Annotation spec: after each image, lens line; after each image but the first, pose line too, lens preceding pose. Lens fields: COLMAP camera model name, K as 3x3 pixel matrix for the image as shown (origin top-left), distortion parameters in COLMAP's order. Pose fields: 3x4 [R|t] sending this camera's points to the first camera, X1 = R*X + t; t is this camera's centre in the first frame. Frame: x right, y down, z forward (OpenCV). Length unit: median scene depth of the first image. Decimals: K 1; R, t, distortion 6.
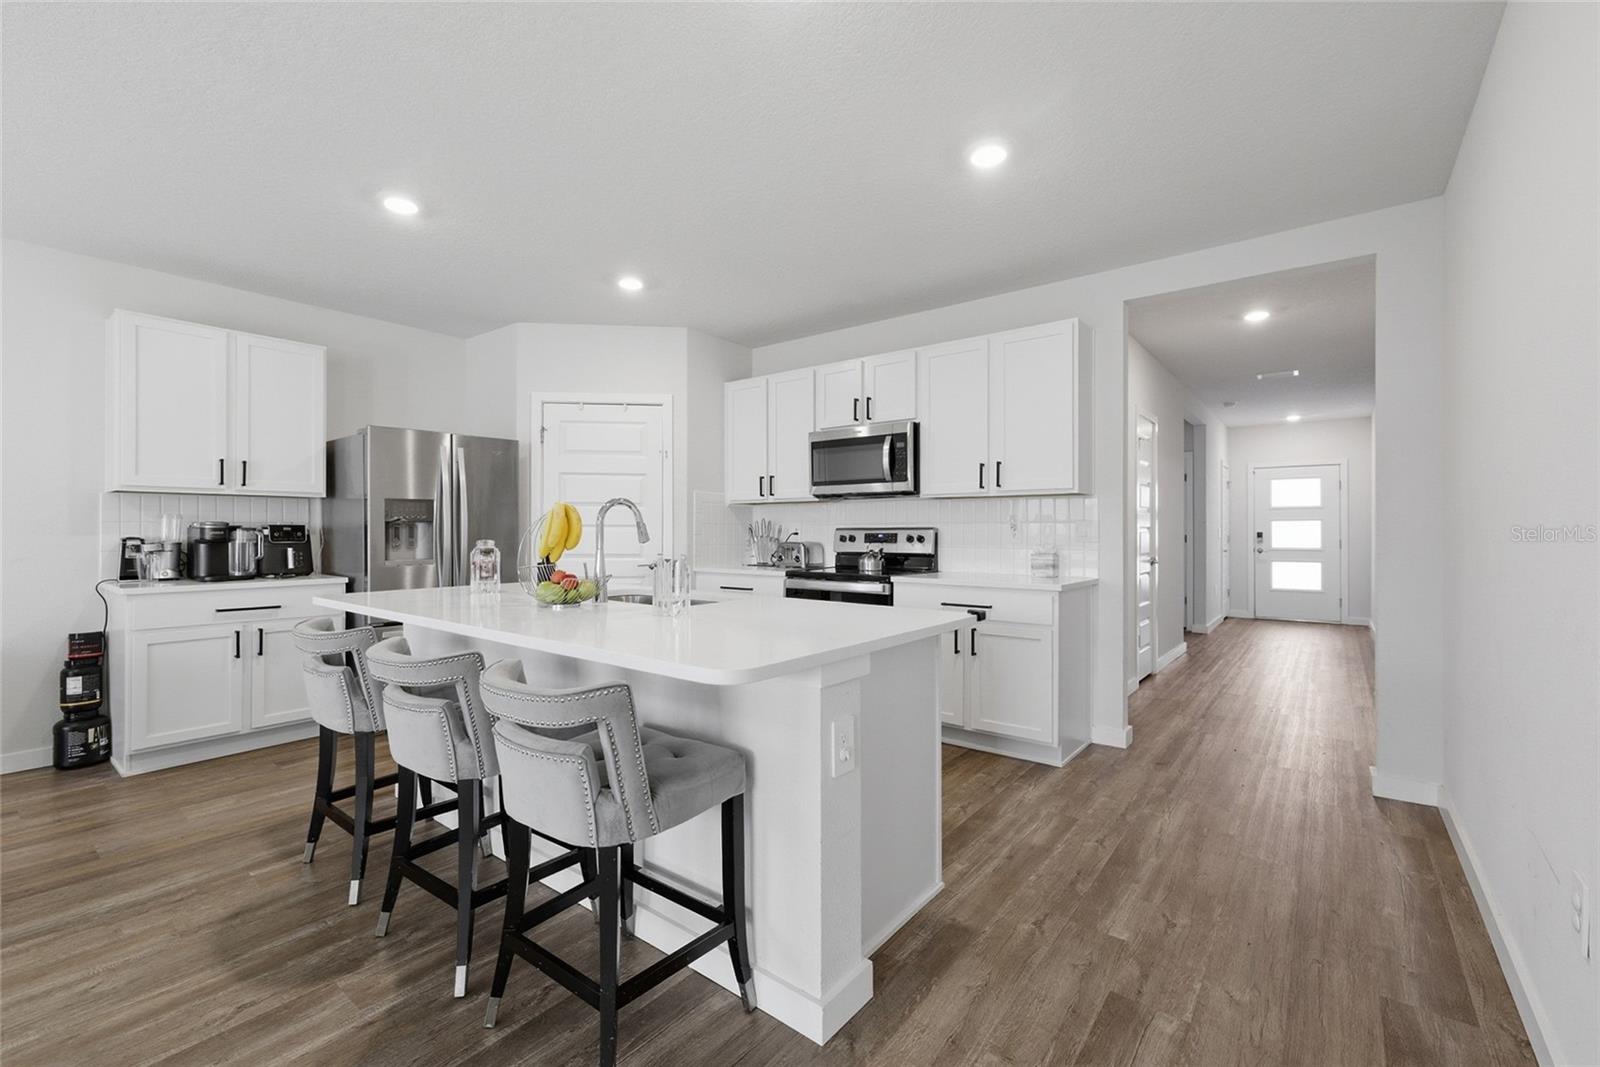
lens RADIAL K [[678.7, 0, 782.9], [0, 678.7, 532.6], [0, 0, 1]] dist [0.004582, -0.000421]
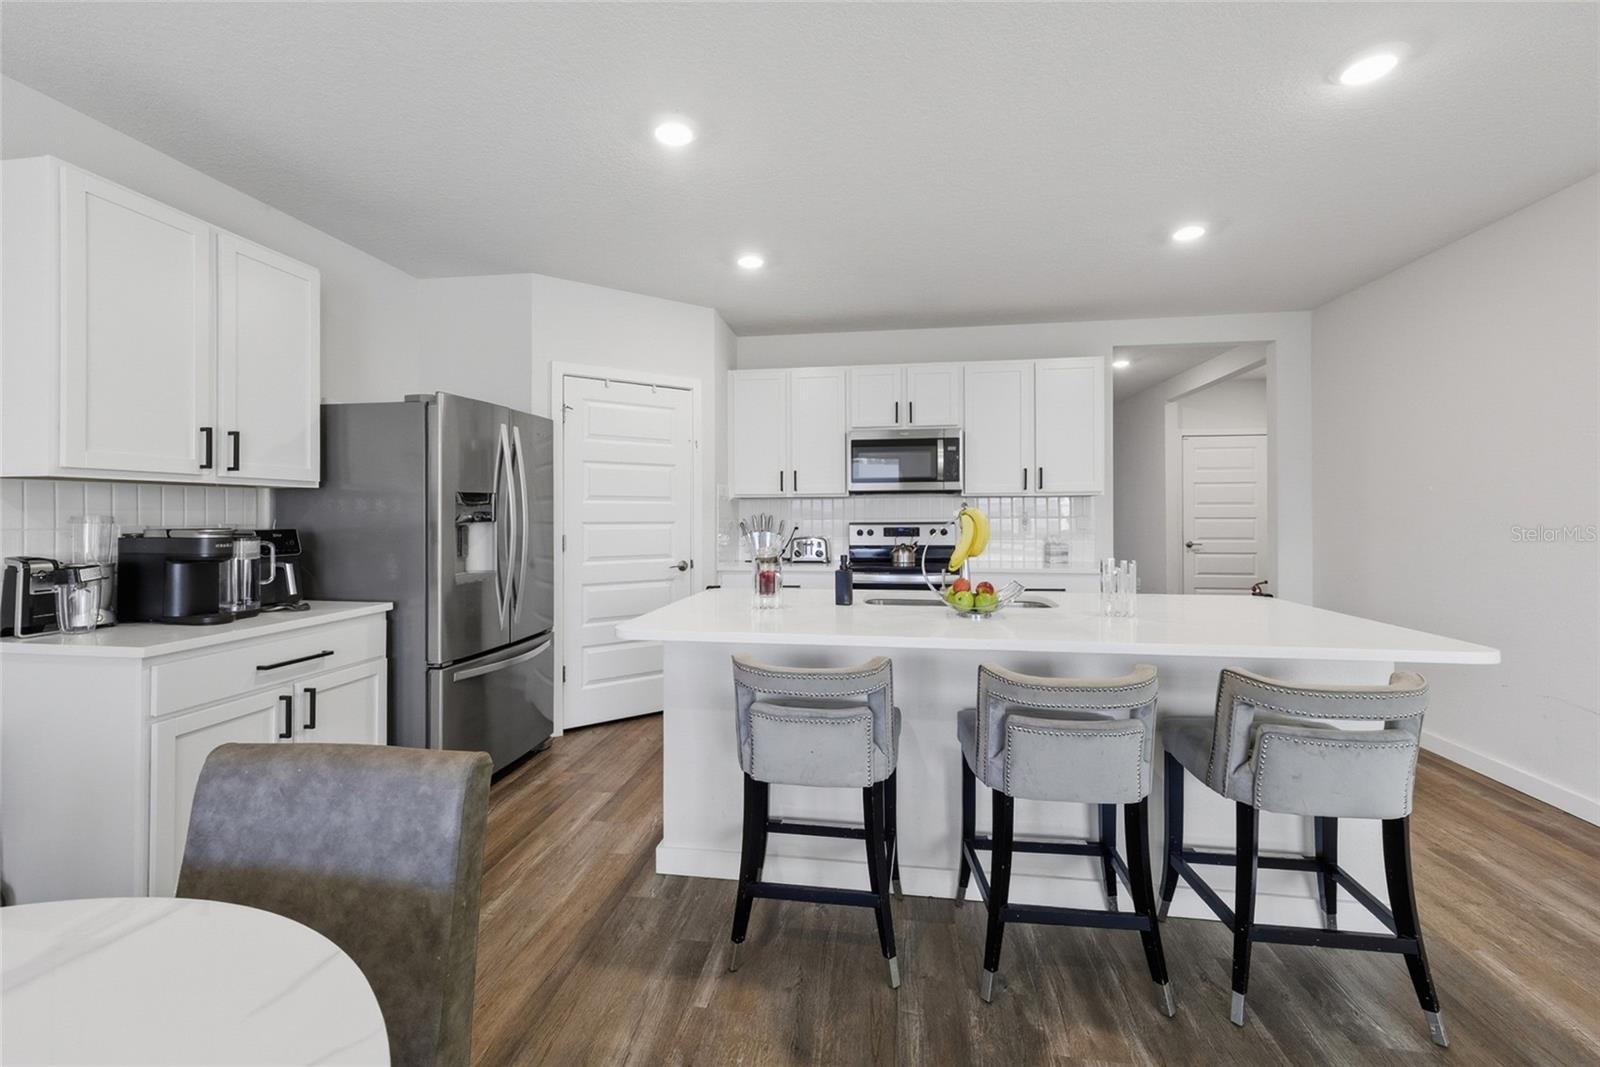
lens RADIAL K [[678.7, 0, 786.9], [0, 678.7, 510.6], [0, 0, 1]] dist [0.004582, -0.000421]
pose [[0.868202, -0.001663, 0.496207, -0.583518], [0.006594, 0.999945, -0.008187, -0.019366], [-0.496166, 0.010380, 0.868165, 0.164093]]
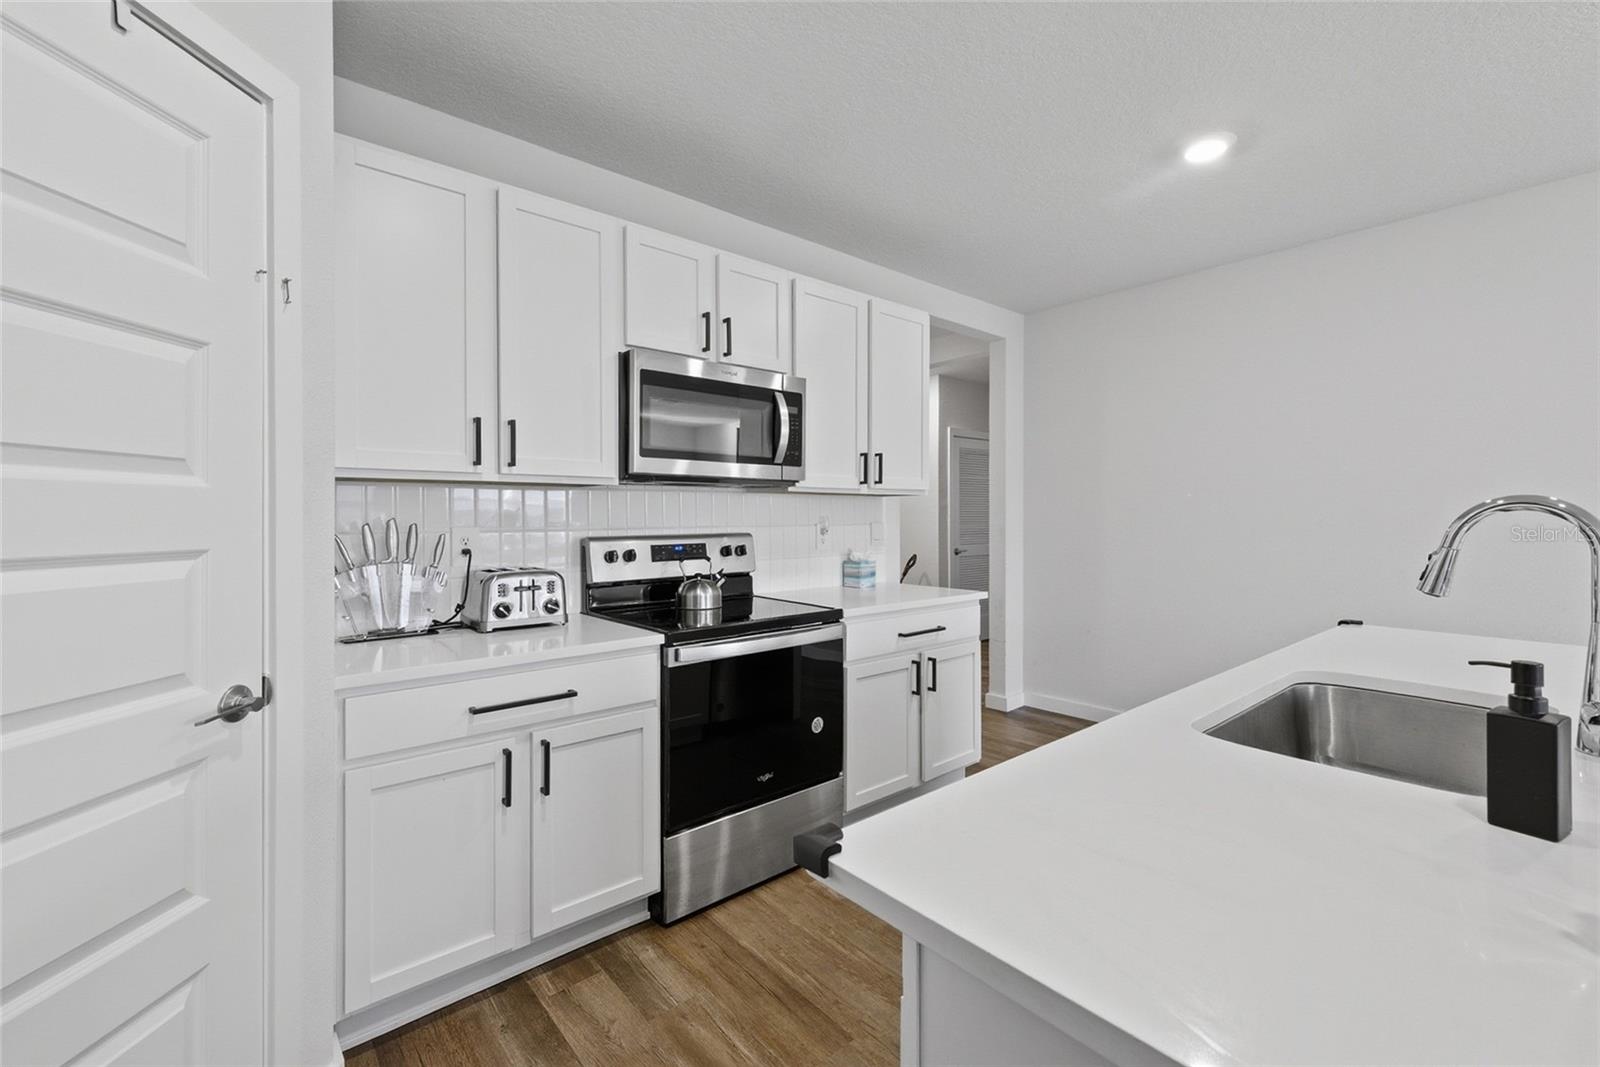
lens RADIAL K [[678.7, 0, 793.7], [0, 678.7, 515.5], [0, 0, 1]] dist [0.004582, -0.000421]
pose [[0.183418, -0.000215, 0.983035, -0.455527], [0.007044, 0.999975, -0.001095, -0.024741], [-0.983010, 0.007125, 0.183414, 0.839867]]
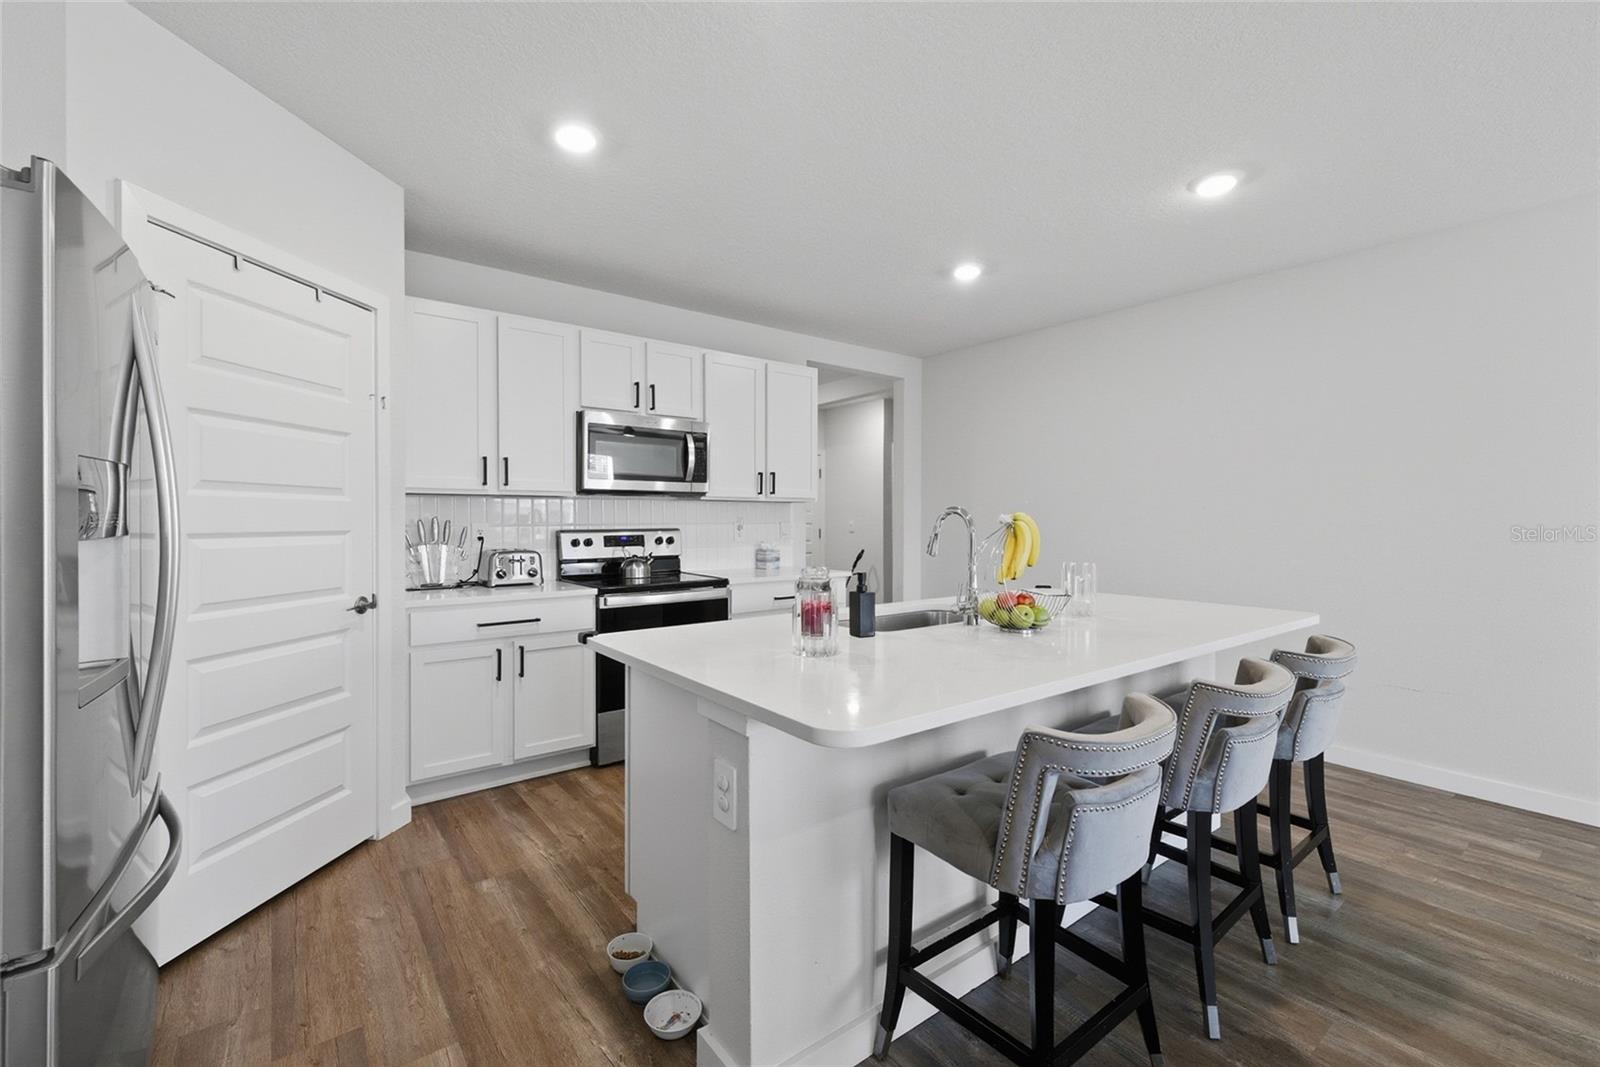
lens RADIAL K [[678.7, 0, 796.2], [0, 678.7, 523.1], [0, 0, 1]] dist [0.004582, -0.000421]
pose [[0.229405, -0.007065, 0.973305, -0.712283], [0.003892, 0.999972, 0.006341, -0.021532], [-0.973323, 0.002334, 0.229426, 0.613282]]
